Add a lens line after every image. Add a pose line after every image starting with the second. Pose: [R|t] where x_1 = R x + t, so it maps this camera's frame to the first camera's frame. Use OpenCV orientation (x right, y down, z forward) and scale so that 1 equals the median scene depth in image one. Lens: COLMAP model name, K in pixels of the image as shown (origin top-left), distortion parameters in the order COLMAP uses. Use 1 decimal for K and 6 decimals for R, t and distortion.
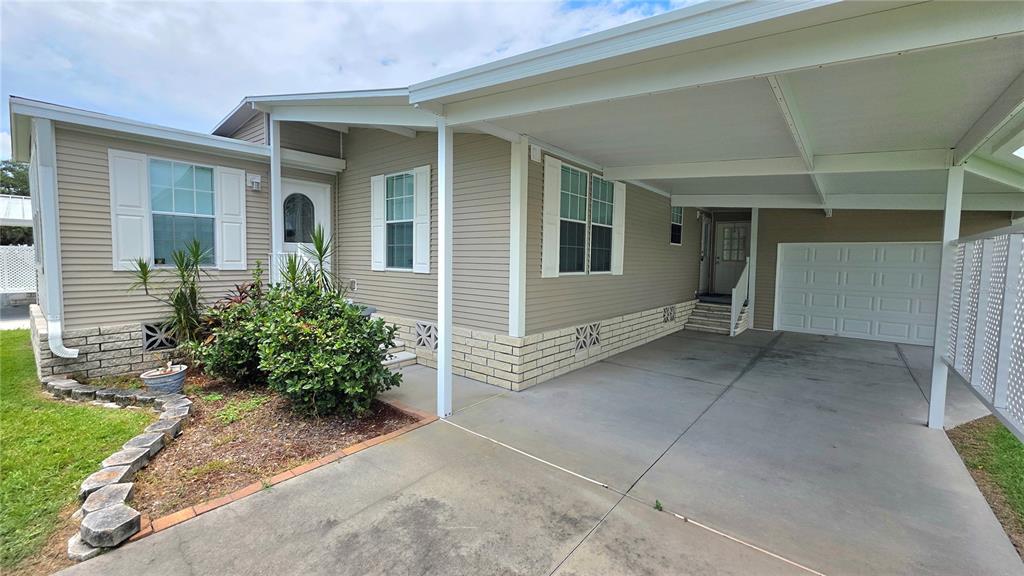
lens RADIAL K [[408.8, 0, 511.6], [0, 408.8, 283.4], [0, 0, 1]] dist [-0.000854, 0.002329]
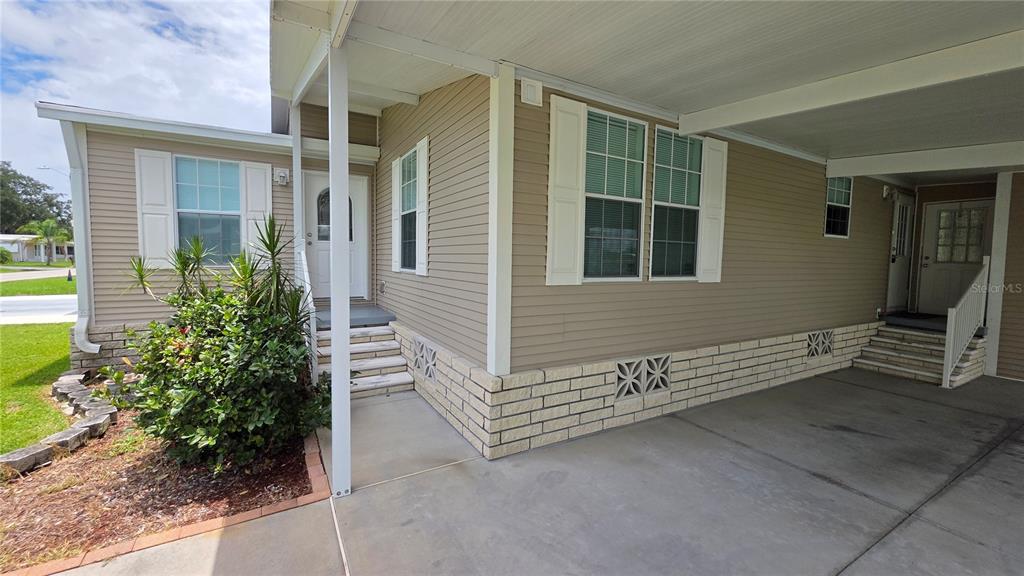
lens RADIAL K [[408.8, 0, 510.7], [0, 408.8, 283.8], [0, 0, 1]] dist [-0.000854, 0.002329]
pose [[0.939135, 0.021306, -0.342888, 0.225942], [-0.022780, 0.999740, -0.000272, -0.013801], [0.342793, 0.008067, 0.939376, 0.342020]]
